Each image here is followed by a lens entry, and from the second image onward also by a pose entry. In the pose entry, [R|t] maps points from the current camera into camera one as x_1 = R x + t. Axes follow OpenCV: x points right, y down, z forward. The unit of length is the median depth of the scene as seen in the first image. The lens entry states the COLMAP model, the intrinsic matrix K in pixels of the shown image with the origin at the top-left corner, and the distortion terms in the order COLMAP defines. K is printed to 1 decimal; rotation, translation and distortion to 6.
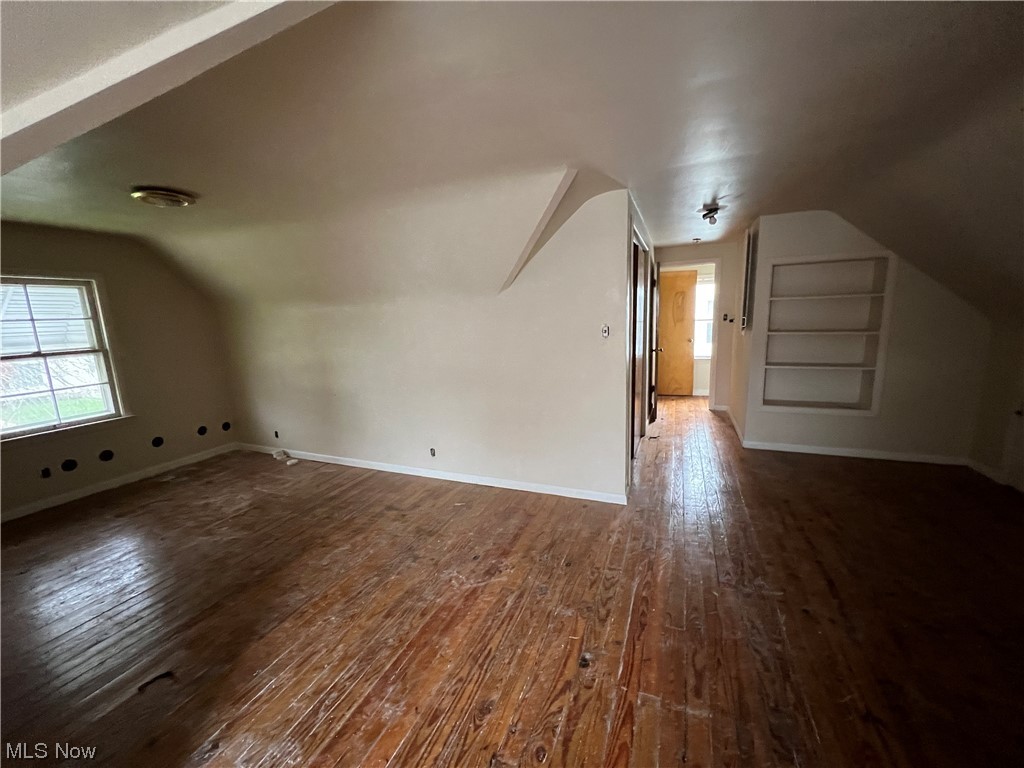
lens RADIAL K [[409.4, 0, 511.1], [0, 409.4, 383.4], [0, 0, 1]] dist [-0.001689, 0.000299]
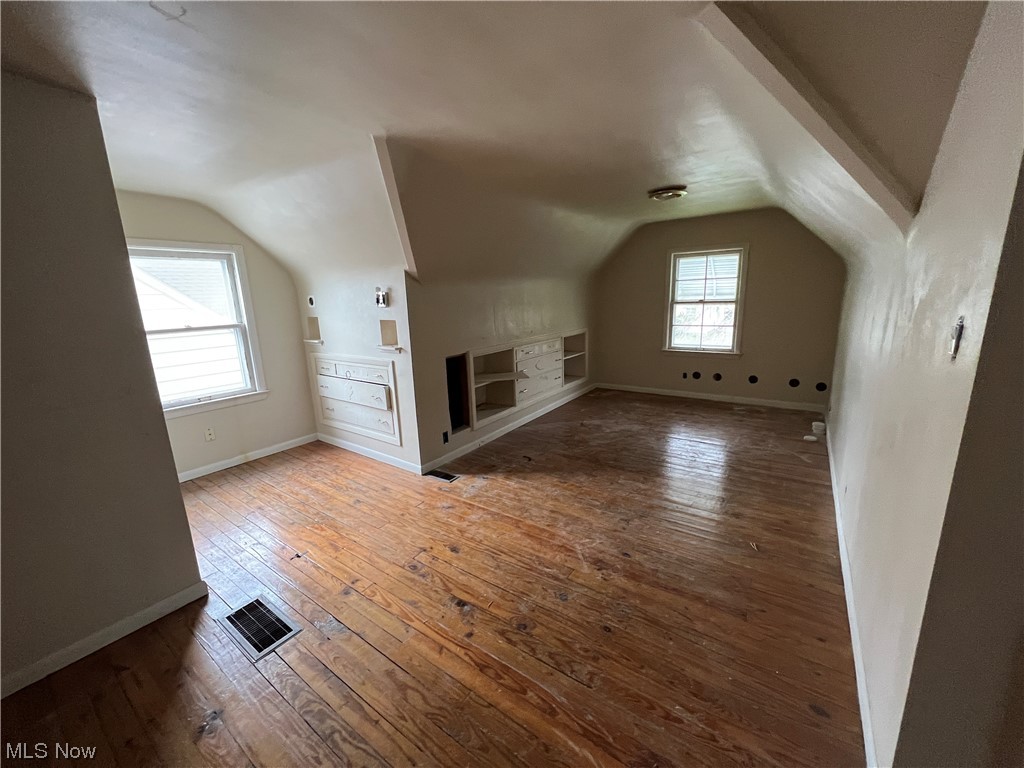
lens RADIAL K [[409.4, 0, 514.1], [0, 409.4, 382.4], [0, 0, 1]] dist [-0.001689, 0.000299]
pose [[-0.218021, 0.248180, -0.943861, 0.712960], [-0.123881, 0.952265, 0.279005, -0.160885], [0.968050, 0.177756, -0.176869, 0.822032]]
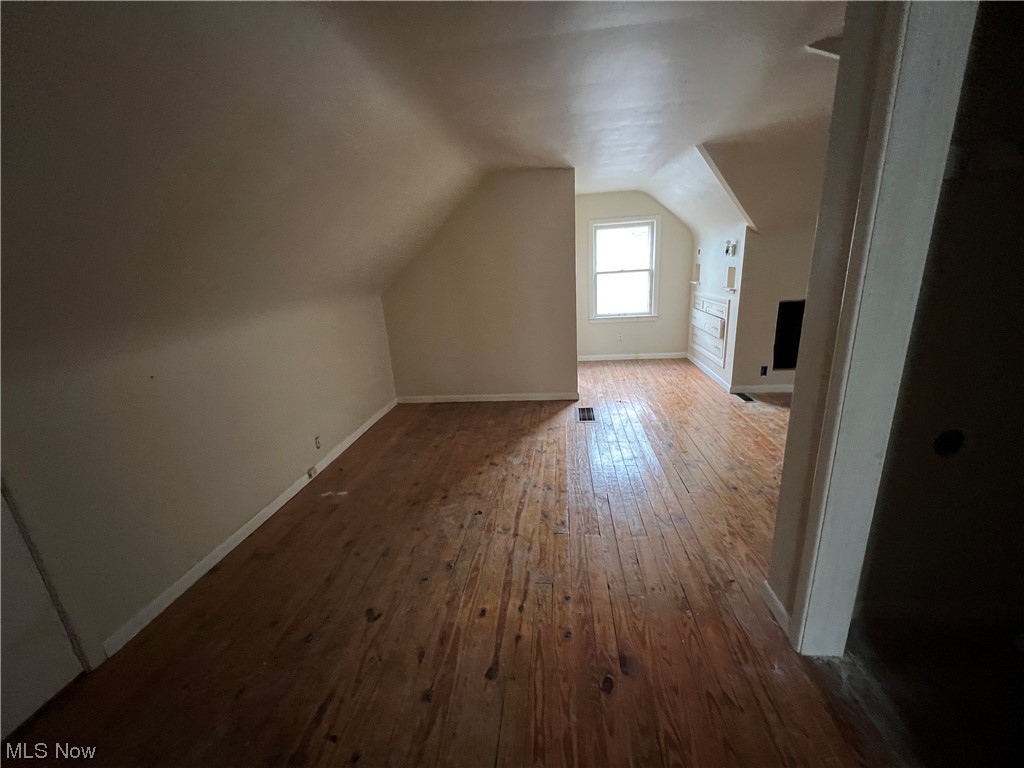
lens RADIAL K [[409.4, 0, 517.2], [0, 409.4, 382.5], [0, 0, 1]] dist [-0.001689, 0.000299]
pose [[-0.954760, 0.172043, -0.242560, 0.829901], [0.050342, 0.897394, 0.438350, -0.283591], [0.293086, 0.406308, -0.865456, 1.522929]]
